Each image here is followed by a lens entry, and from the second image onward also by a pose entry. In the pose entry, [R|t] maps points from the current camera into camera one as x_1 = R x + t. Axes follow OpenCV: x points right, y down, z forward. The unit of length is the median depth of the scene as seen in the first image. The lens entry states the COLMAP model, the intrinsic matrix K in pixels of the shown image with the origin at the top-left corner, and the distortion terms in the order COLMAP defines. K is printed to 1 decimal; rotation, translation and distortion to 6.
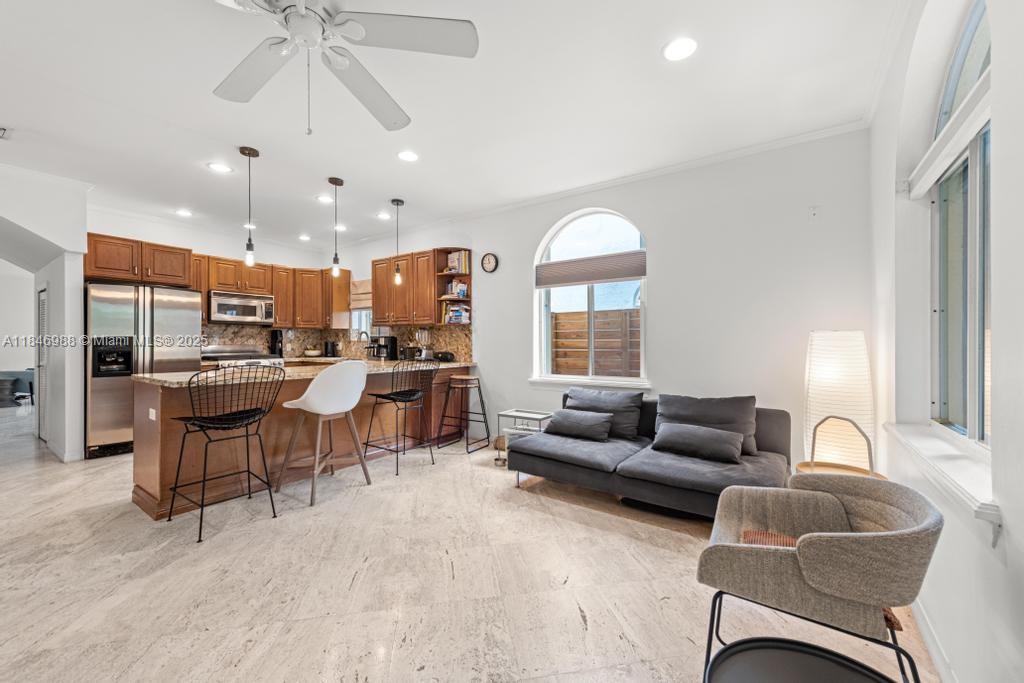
lens RADIAL K [[400.0, 0, 512.0], [0, 400.0, 341.5], [0, 0, 1]] dist [0.017255, -0.005005]
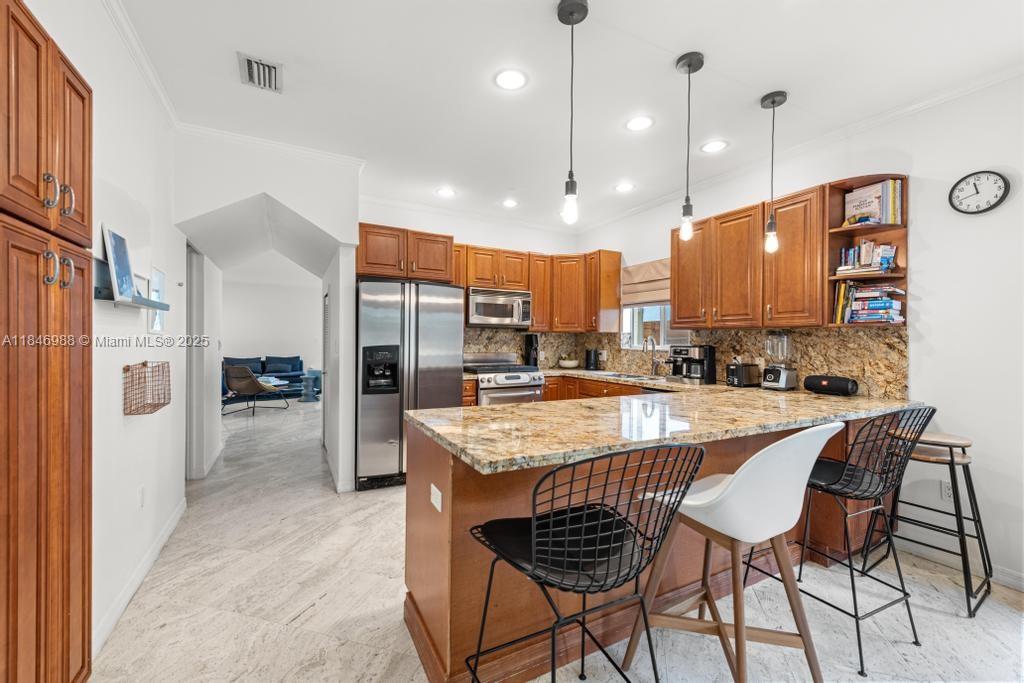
lens RADIAL K [[420.0, 0, 512.0], [0, 420.0, 341.5], [0, 0, 1]] dist [0.015831, -0.000256]
pose [[0.891205, 0.006274, -0.453558, -0.300438], [-0.006382, 0.999979, 0.001294, -0.019332], [0.453556, 0.001741, 0.891226, 0.298817]]
